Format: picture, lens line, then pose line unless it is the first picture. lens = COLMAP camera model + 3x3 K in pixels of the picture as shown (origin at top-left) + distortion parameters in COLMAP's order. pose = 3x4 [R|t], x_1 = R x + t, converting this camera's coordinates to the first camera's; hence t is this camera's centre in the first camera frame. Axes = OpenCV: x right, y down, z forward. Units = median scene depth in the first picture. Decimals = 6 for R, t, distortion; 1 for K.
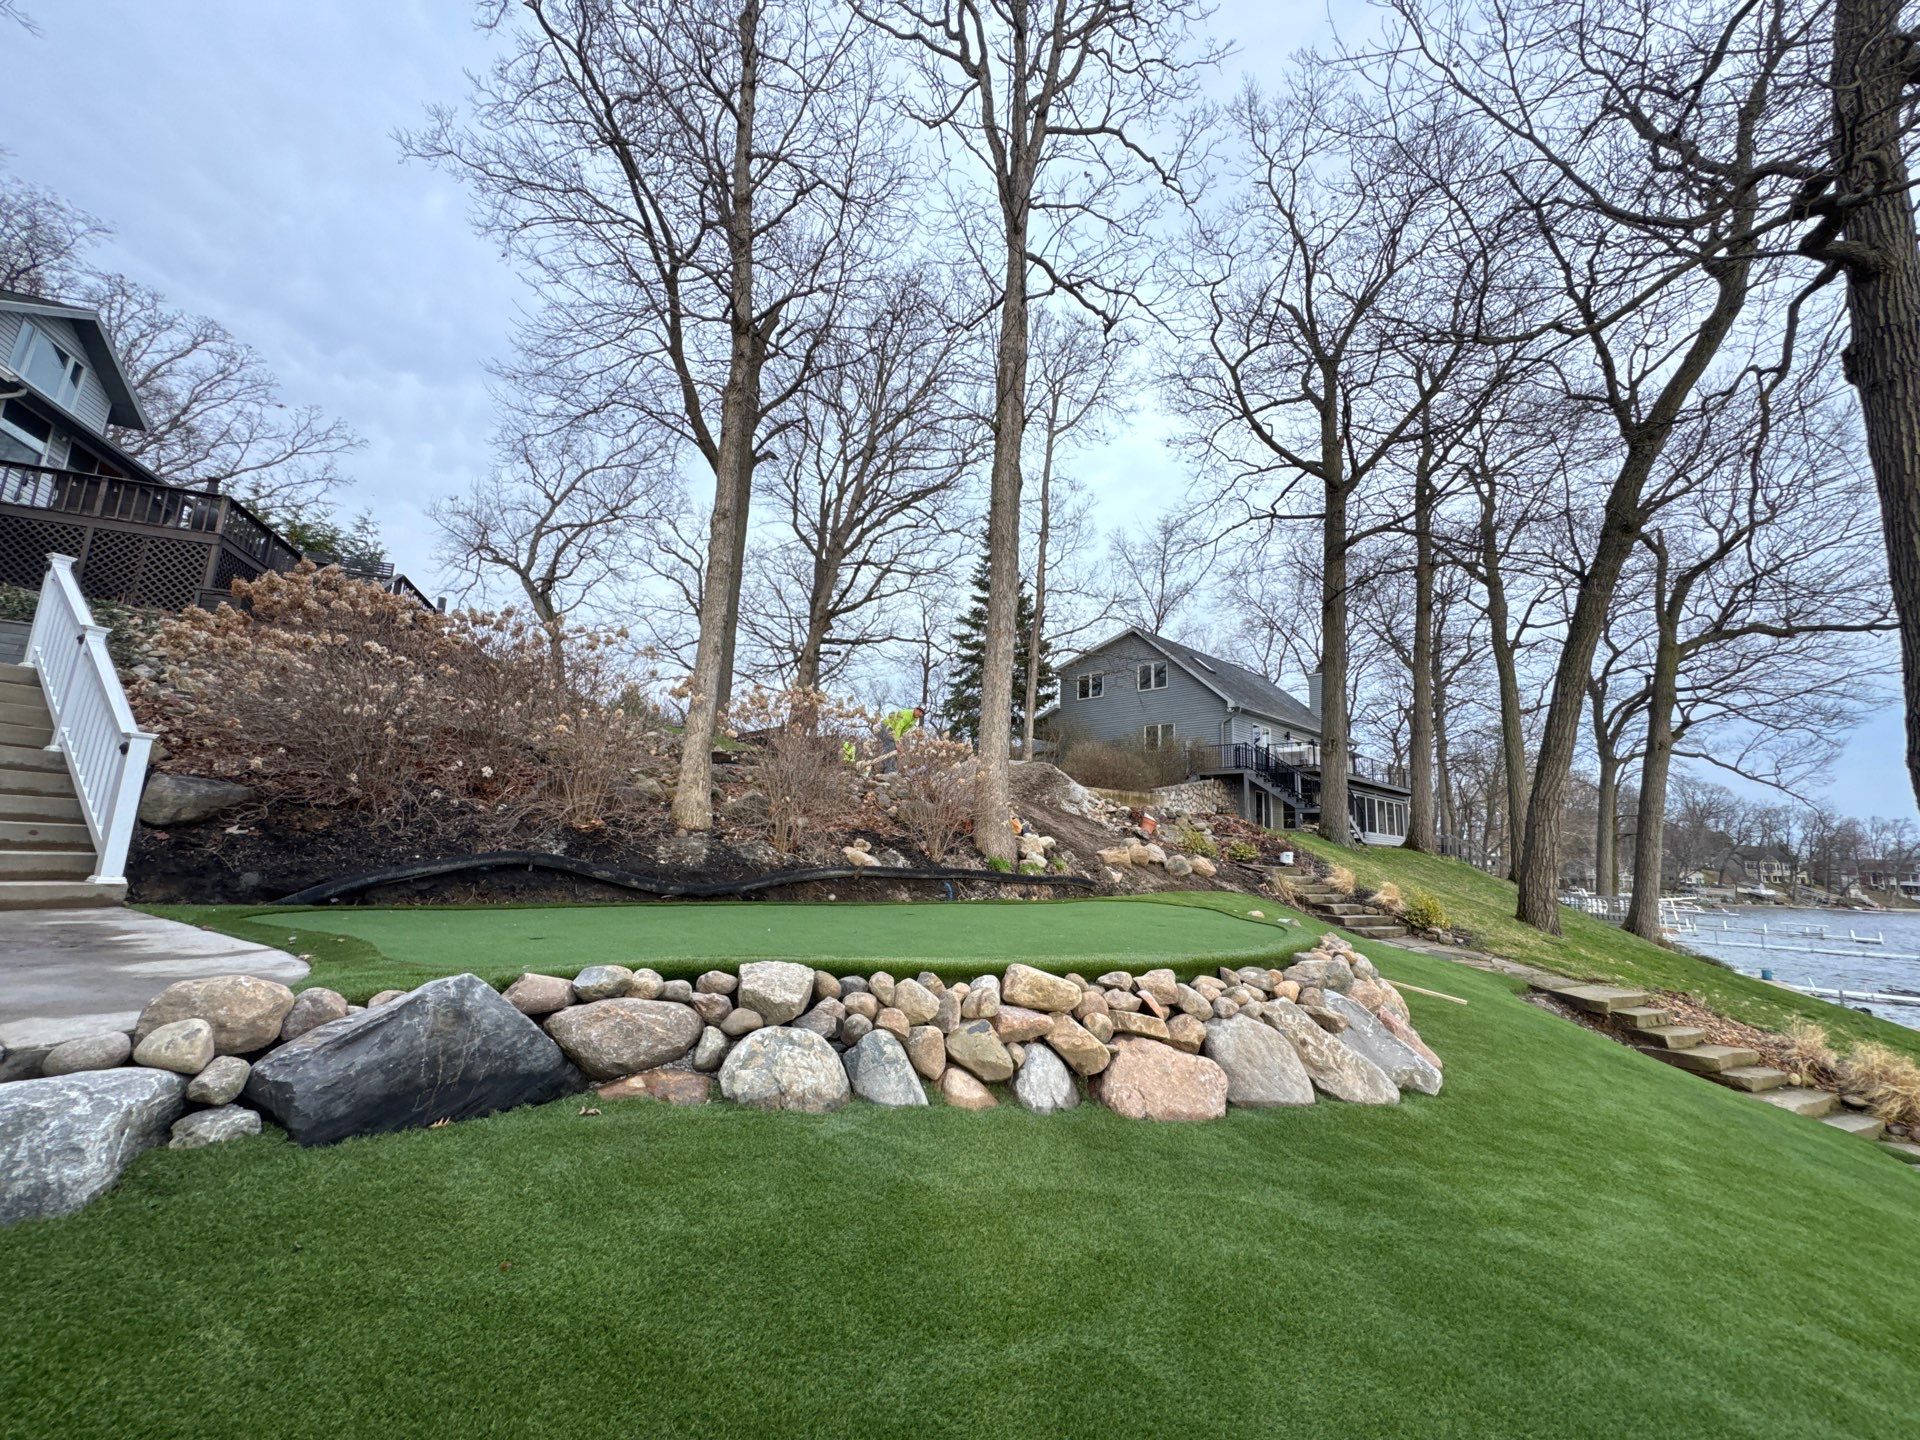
lens RADIAL K [[762.2, 0, 958.3], [0, 762.2, 719.0], [0, 0, 1]] dist [-0.004480, 0.000430]
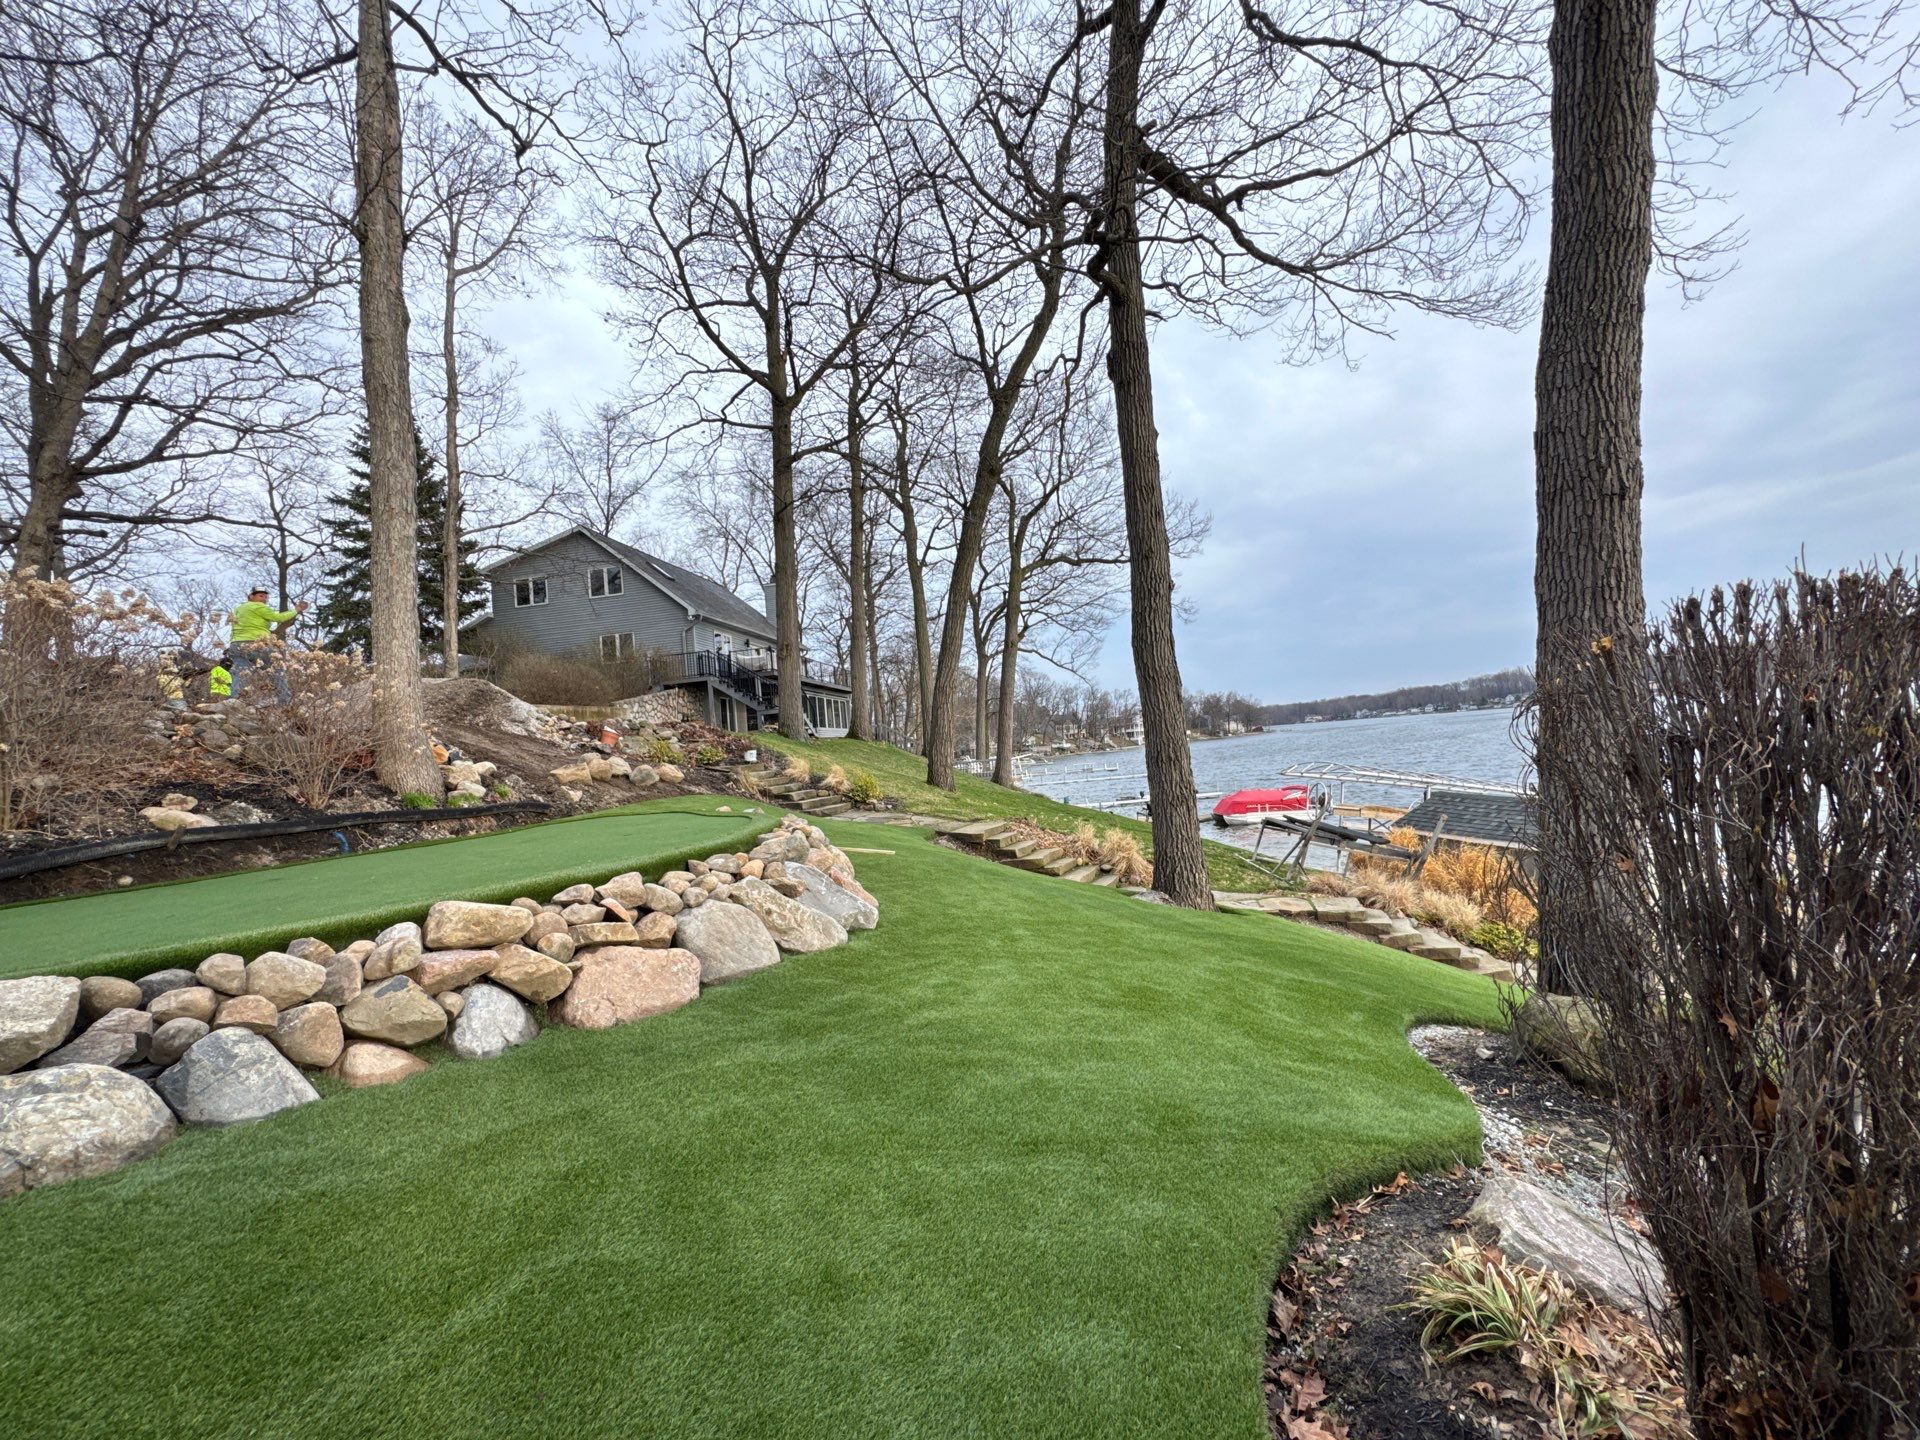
lens RADIAL K [[762.2, 0, 957.3], [0, 762.2, 718.6], [0, 0, 1]] dist [-0.004480, 0.000430]
pose [[0.780555, -0.082827, 0.619576, 0.004856], [0.011014, 0.992851, 0.118852, 0.008367], [-0.624990, -0.085946, 0.775887, 0.005499]]
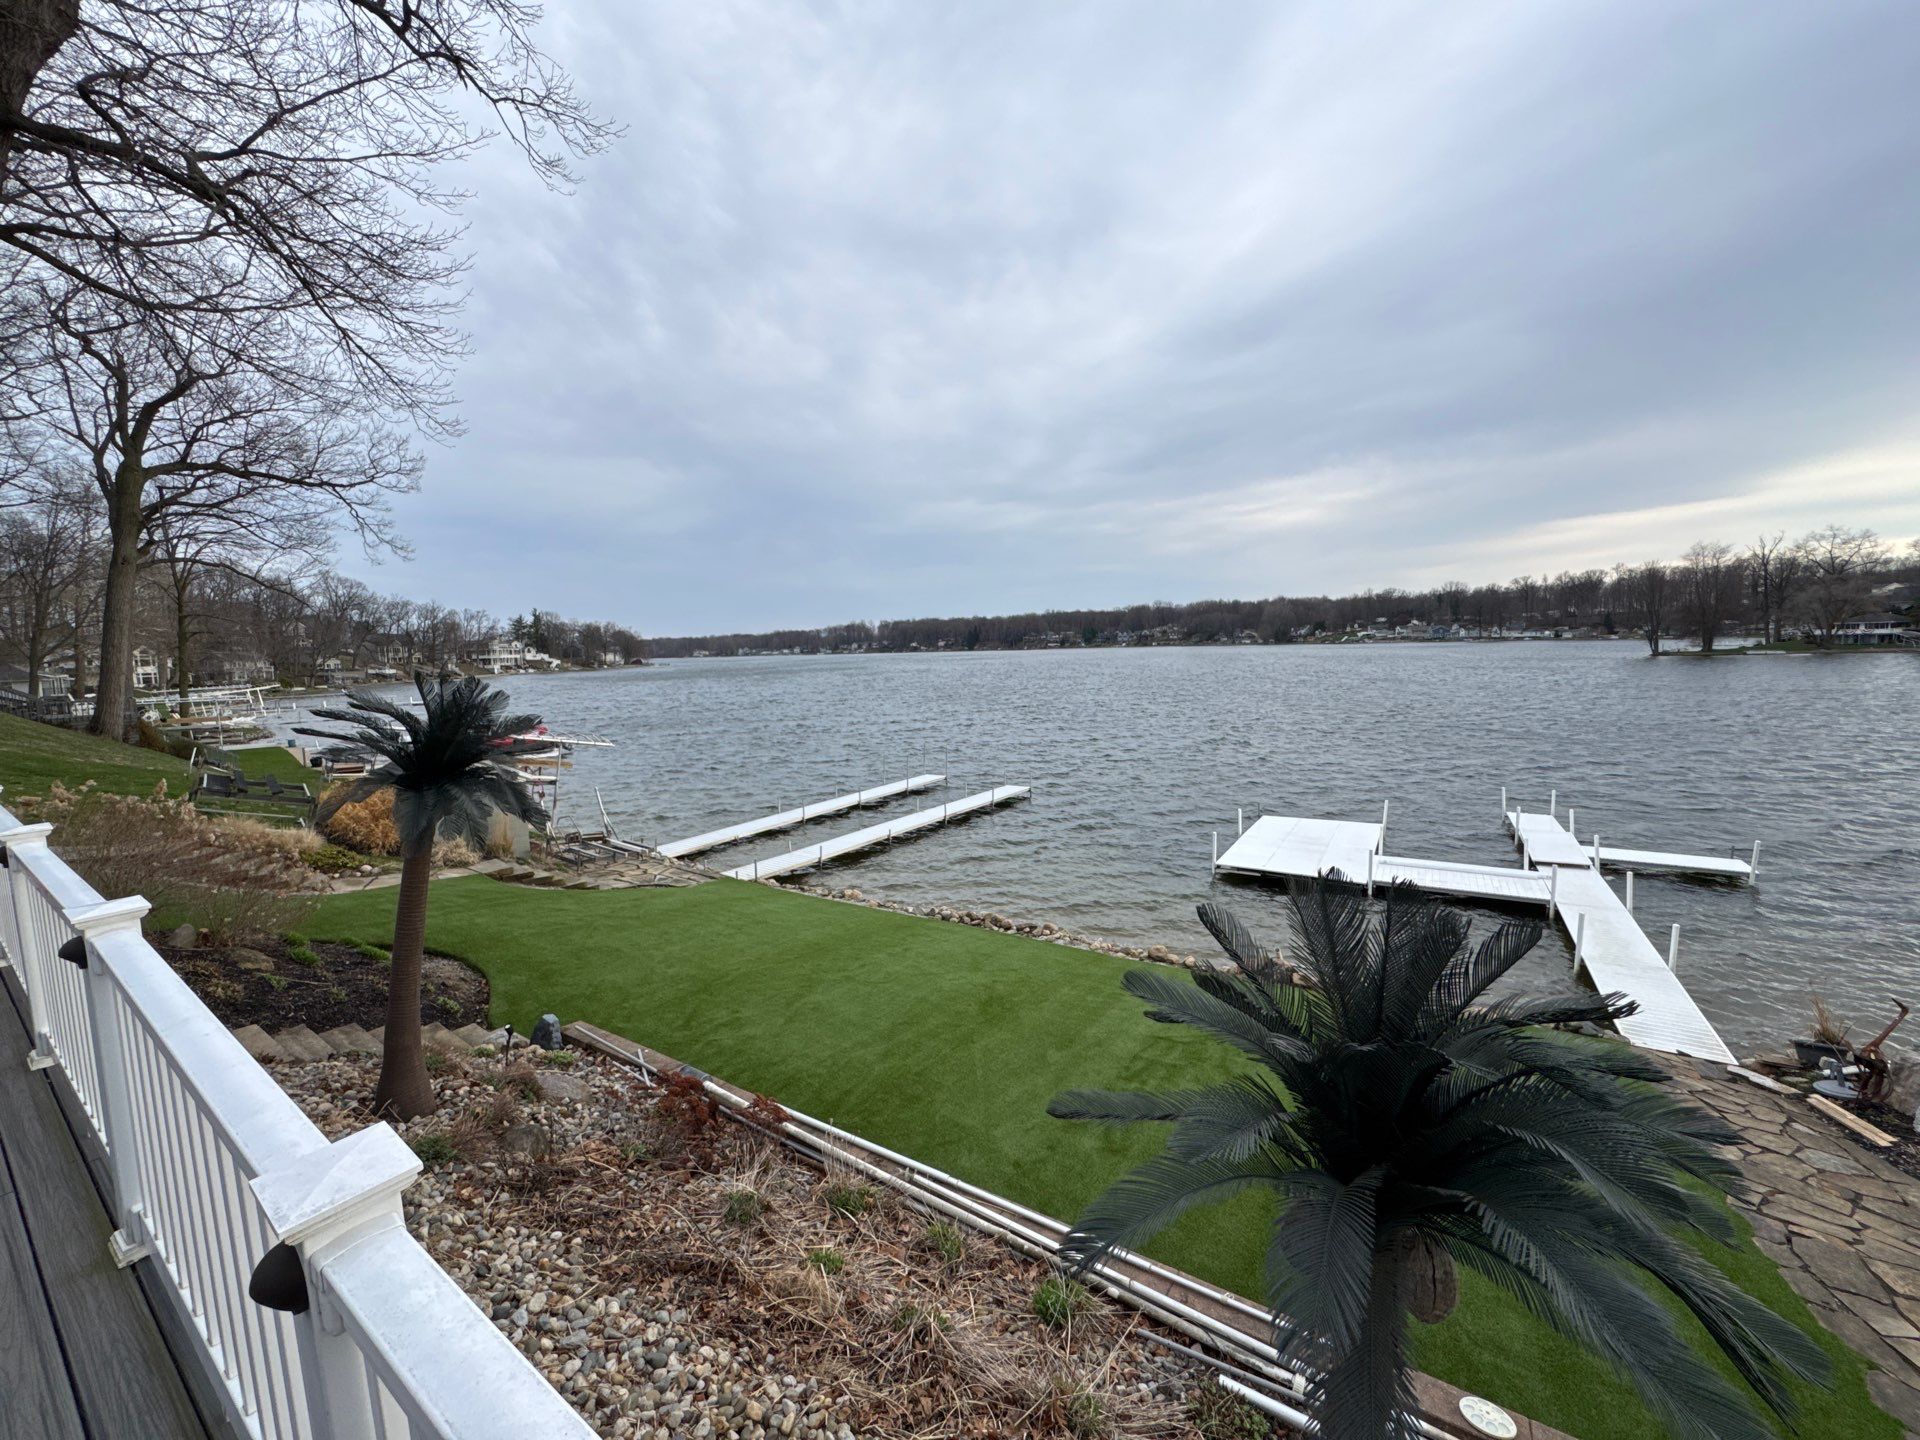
lens RADIAL K [[762.2, 0, 961.1], [0, 762.2, 723.2], [0, 0, 1]] dist [-0.004480, 0.000430]
pose [[0.146998, -0.145667, 0.978352, -0.015368], [-0.132033, 0.977356, 0.165356, -0.150858], [-0.980285, -0.153481, 0.124436, -0.708239]]
